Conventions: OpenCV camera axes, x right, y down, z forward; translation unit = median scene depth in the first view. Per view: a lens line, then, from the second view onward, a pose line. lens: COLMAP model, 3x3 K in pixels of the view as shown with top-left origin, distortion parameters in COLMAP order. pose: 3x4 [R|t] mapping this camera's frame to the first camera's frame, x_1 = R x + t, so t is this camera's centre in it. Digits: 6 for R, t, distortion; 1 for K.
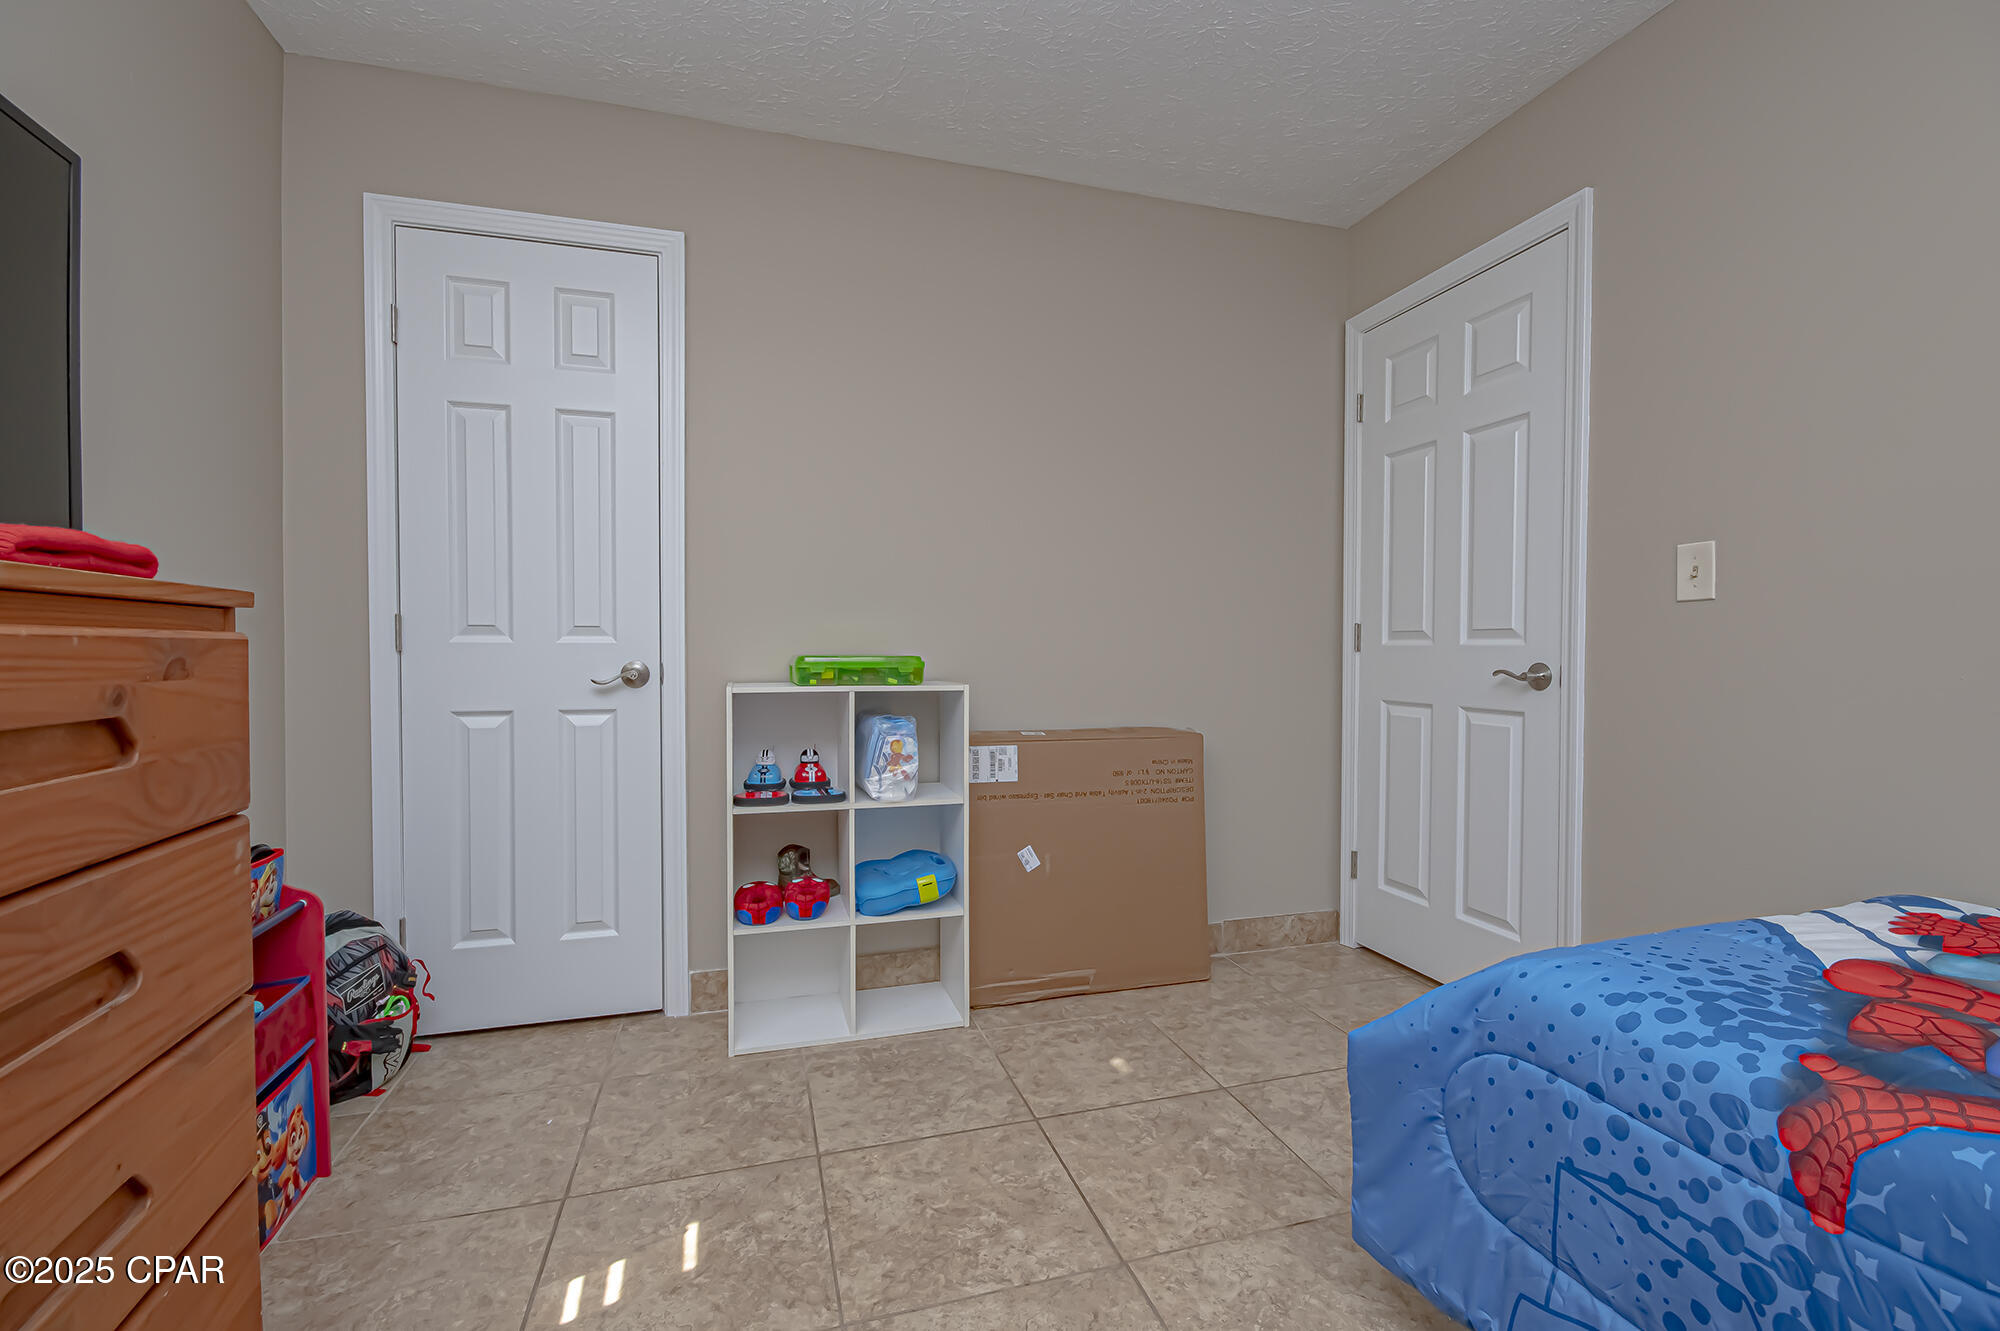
lens RADIAL K [[879.3, 0, 1017.9], [0, 879.3, 655.2], [0, 0, 1]] dist [-0.001160, -0.000688]
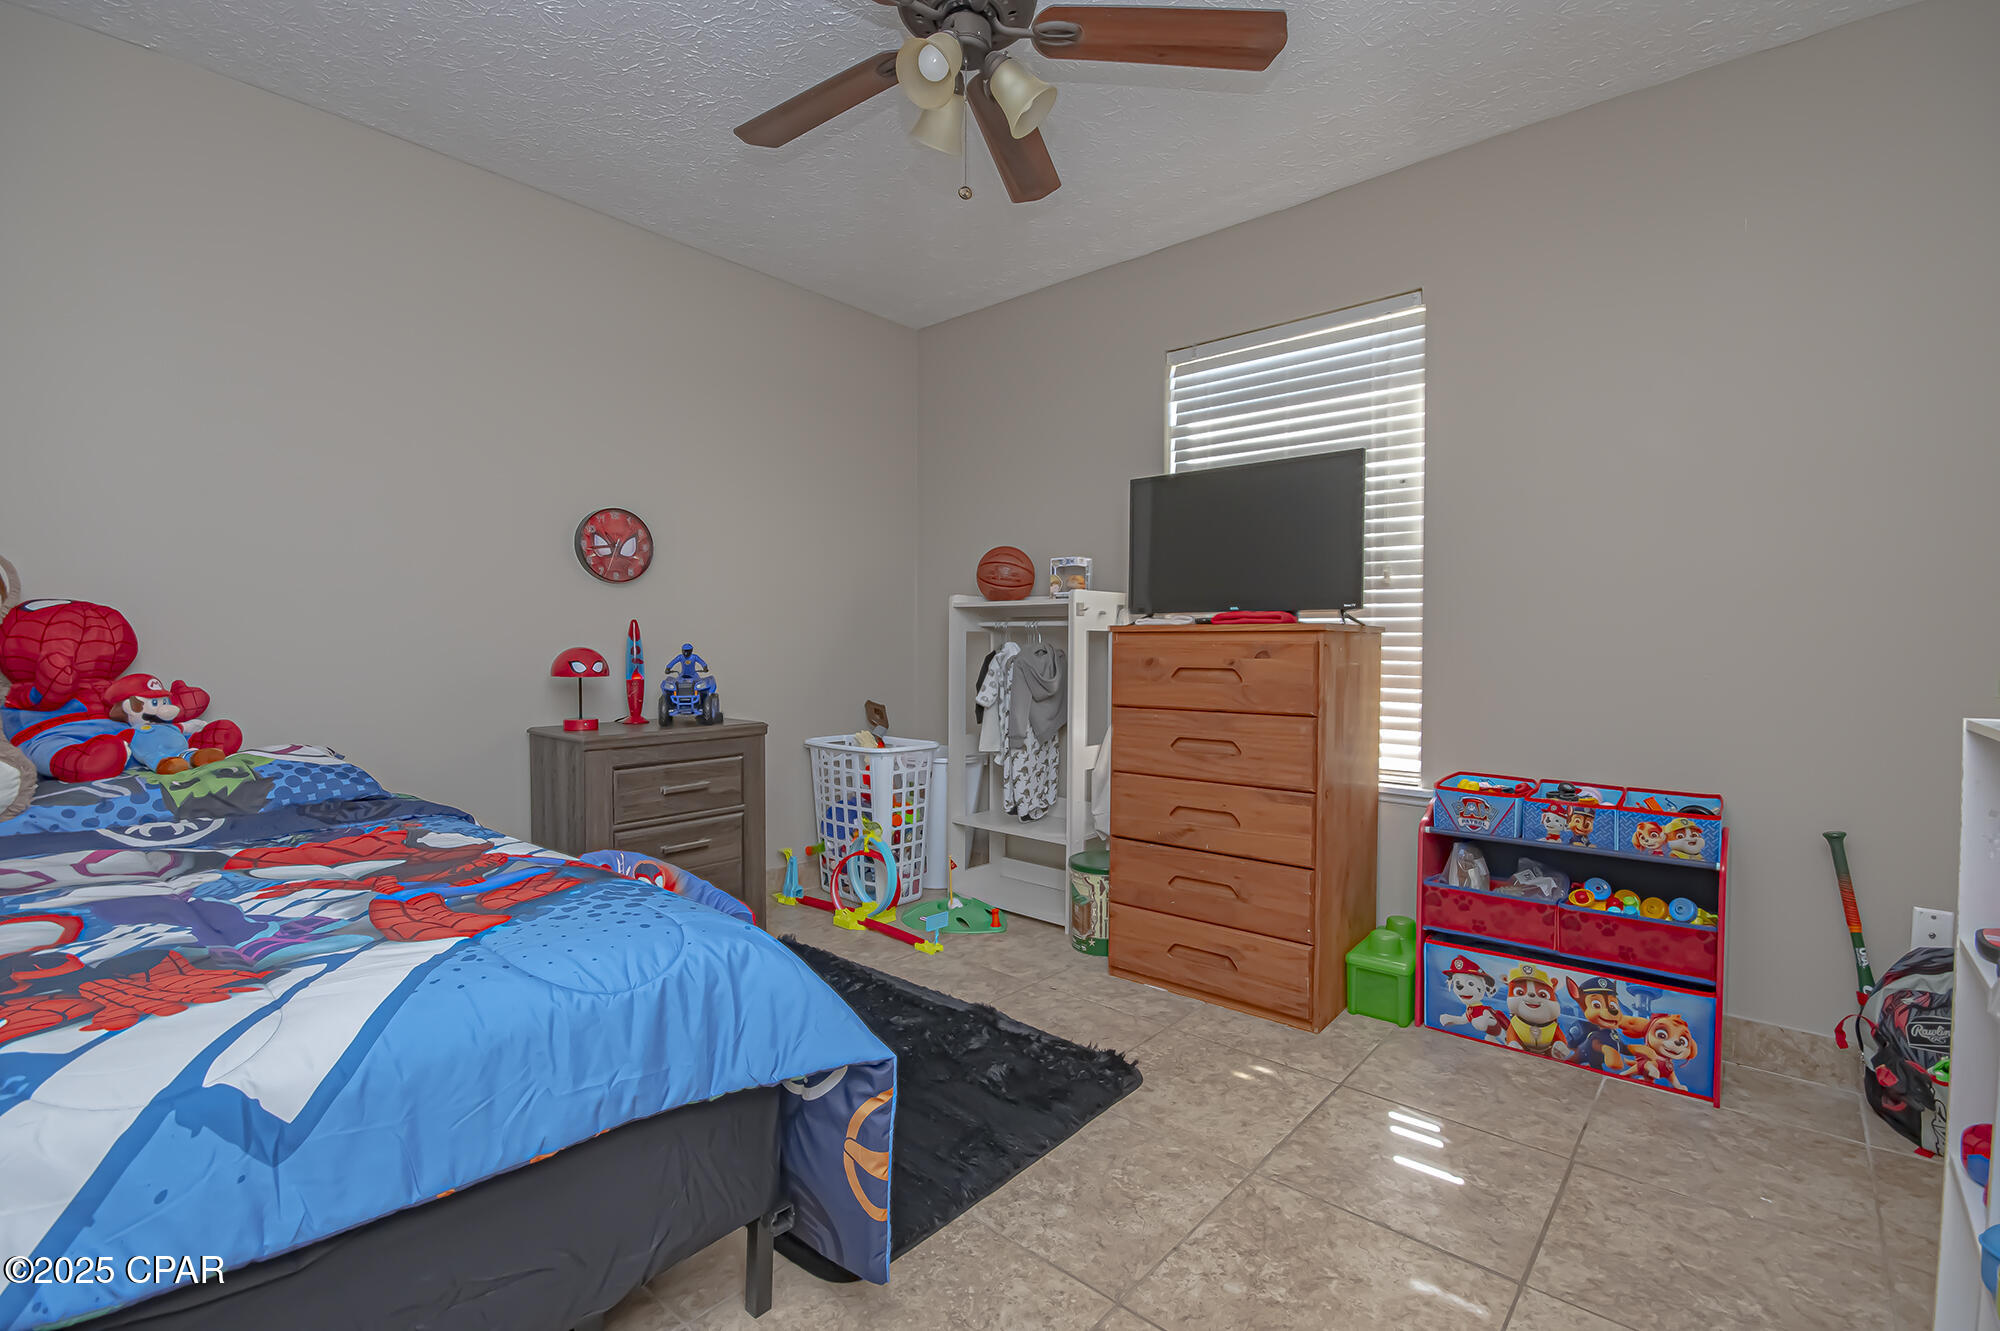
lens RADIAL K [[879.3, 0, 1017.9], [0, 879.3, 655.2], [0, 0, 1]] dist [-0.001160, -0.000688]
pose [[-0.845023, -0.001576, -0.534728, 0.743893], [-0.012068, 0.999797, 0.016124, -0.010423], [0.534594, 0.020078, -0.844870, 1.796824]]
